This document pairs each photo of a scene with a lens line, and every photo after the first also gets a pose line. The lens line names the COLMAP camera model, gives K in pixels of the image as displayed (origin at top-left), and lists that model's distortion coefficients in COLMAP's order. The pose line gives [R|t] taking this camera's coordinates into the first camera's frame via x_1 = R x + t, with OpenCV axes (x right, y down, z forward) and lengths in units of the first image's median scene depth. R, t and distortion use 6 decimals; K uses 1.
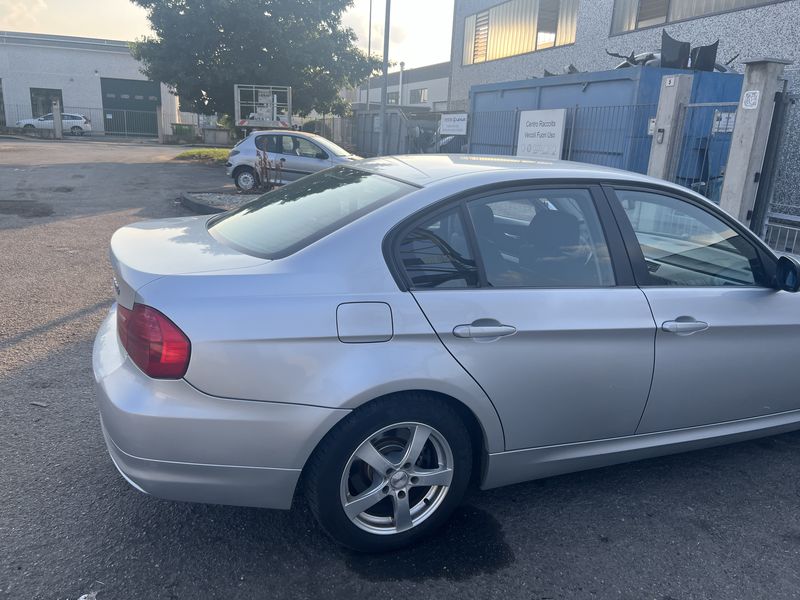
lens RADIAL K [[606.7, 0, 401.5], [0, 606.7, 282.8], [0, 0, 1]] dist [0.041238, -0.040058]
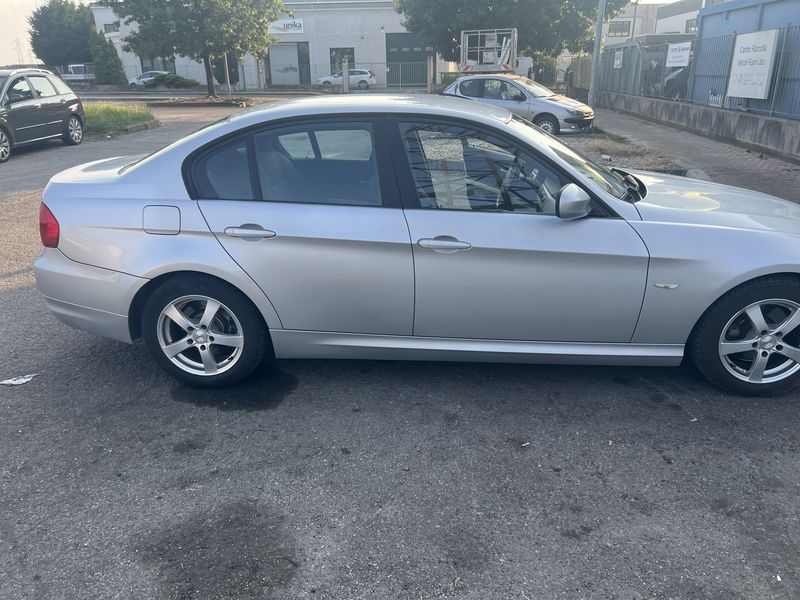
lens RADIAL K [[606.7, 0, 401.5], [0, 606.7, 282.8], [0, 0, 1]] dist [0.041238, -0.040058]
pose [[0.904263, 0.084937, -0.418443, 0.291970], [-0.048739, 0.994142, 0.096469, 0.012426], [0.424186, -0.066839, 0.903105, -0.018518]]
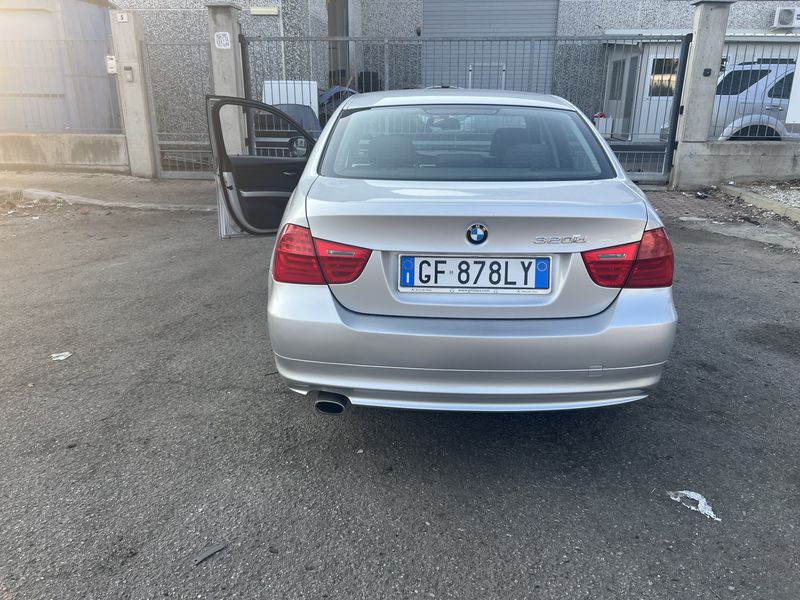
lens RADIAL K [[606.7, 0, 401.5], [0, 606.7, 282.8], [0, 0, 1]] dist [0.041238, -0.040058]
pose [[0.392553, -0.315028, 0.864095, -0.429914], [0.232658, 0.942966, 0.238087, -0.066202], [-0.889816, 0.107577, 0.443457, 0.246626]]
